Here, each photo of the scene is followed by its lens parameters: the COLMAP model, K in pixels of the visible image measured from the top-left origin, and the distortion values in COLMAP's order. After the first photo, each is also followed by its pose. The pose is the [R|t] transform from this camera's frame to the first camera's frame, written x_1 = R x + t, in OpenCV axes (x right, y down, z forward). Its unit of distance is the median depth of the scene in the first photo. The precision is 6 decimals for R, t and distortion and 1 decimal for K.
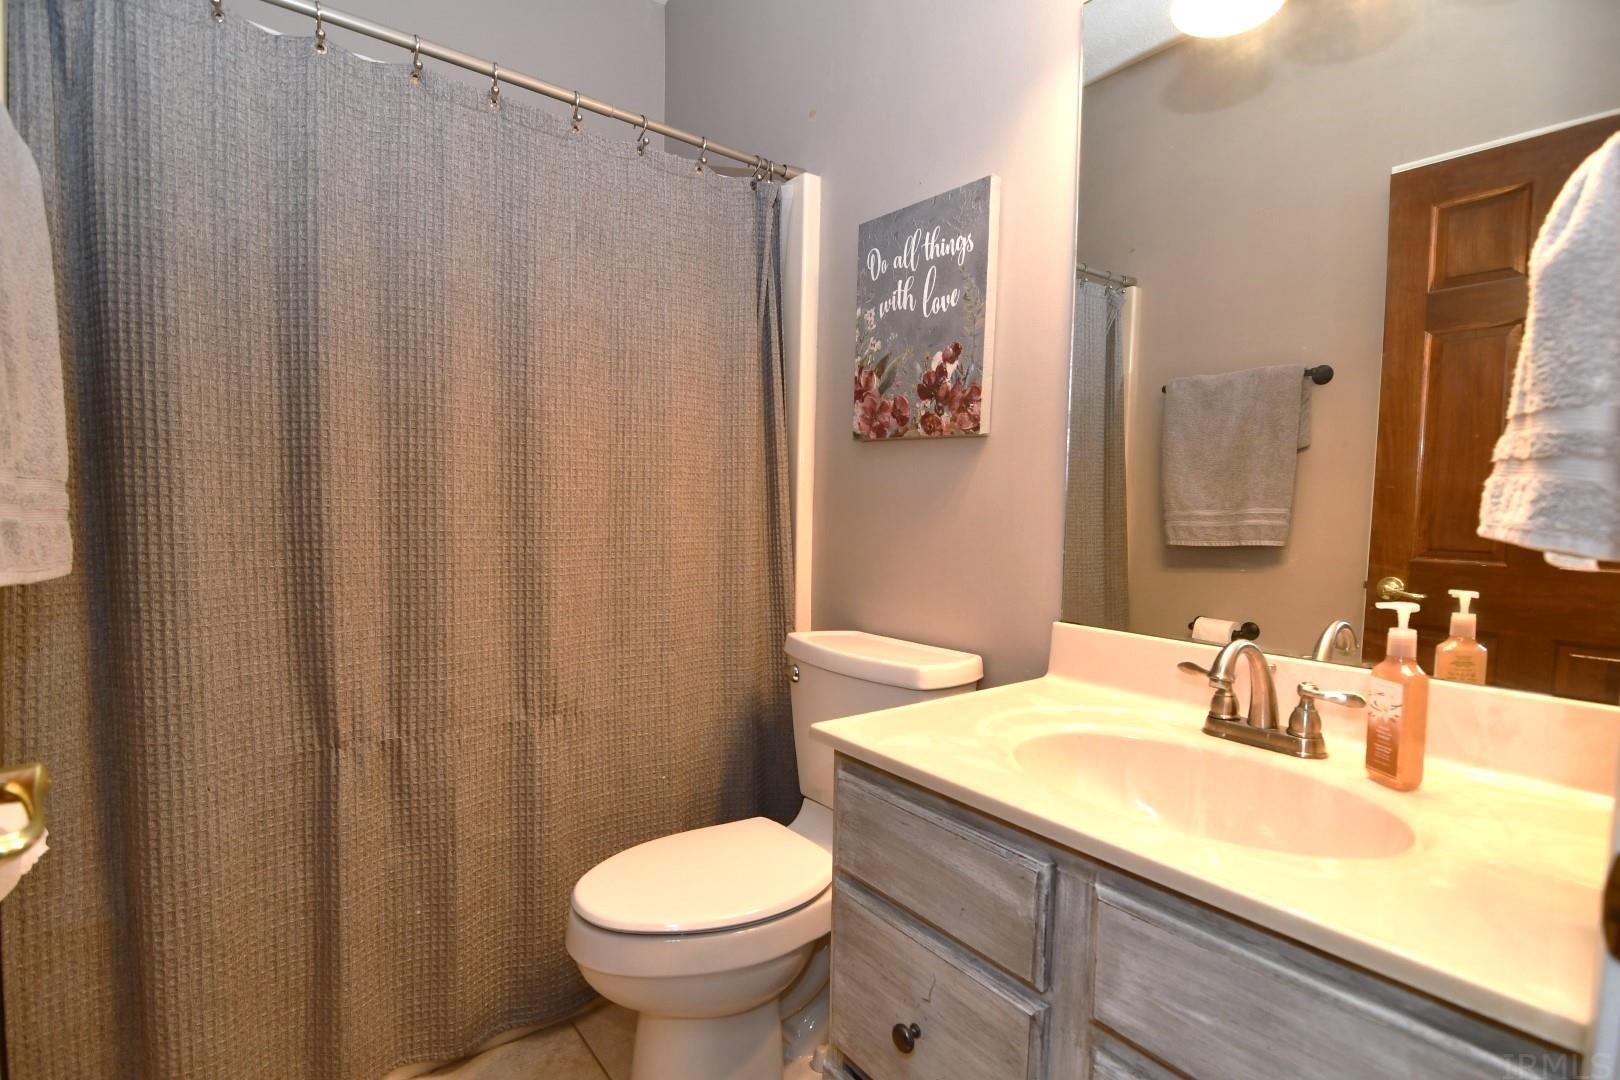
lens RADIAL K [[783.6, 0, 815.8], [0, 783.6, 549.2], [0, 0, 1]] dist [-0.011873, -0.009015]
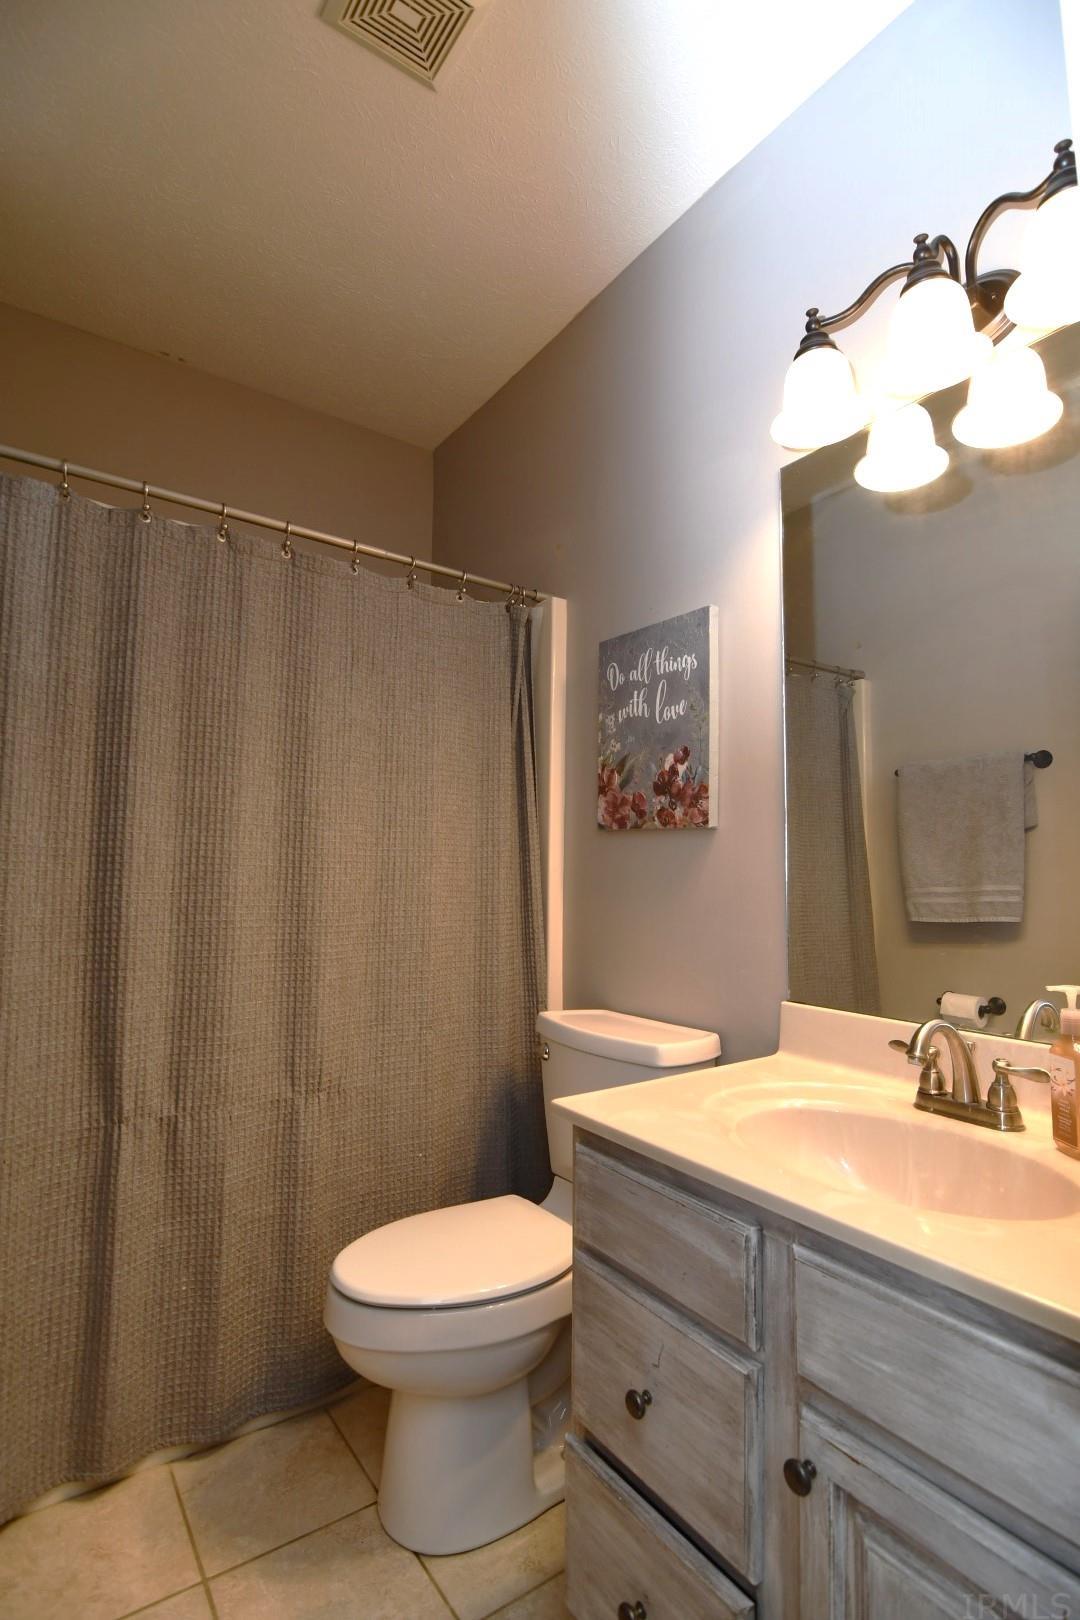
lens RADIAL K [[783.6, 0, 556.3], [0, 783.6, 805.9], [0, 0, 1]] dist [-0.011873, -0.009015]
pose [[0.999436, -0.012705, -0.031076, 0.030265], [0.008078, 0.989439, -0.144726, -0.019963], [0.032586, 0.144394, 0.988984, -0.111435]]
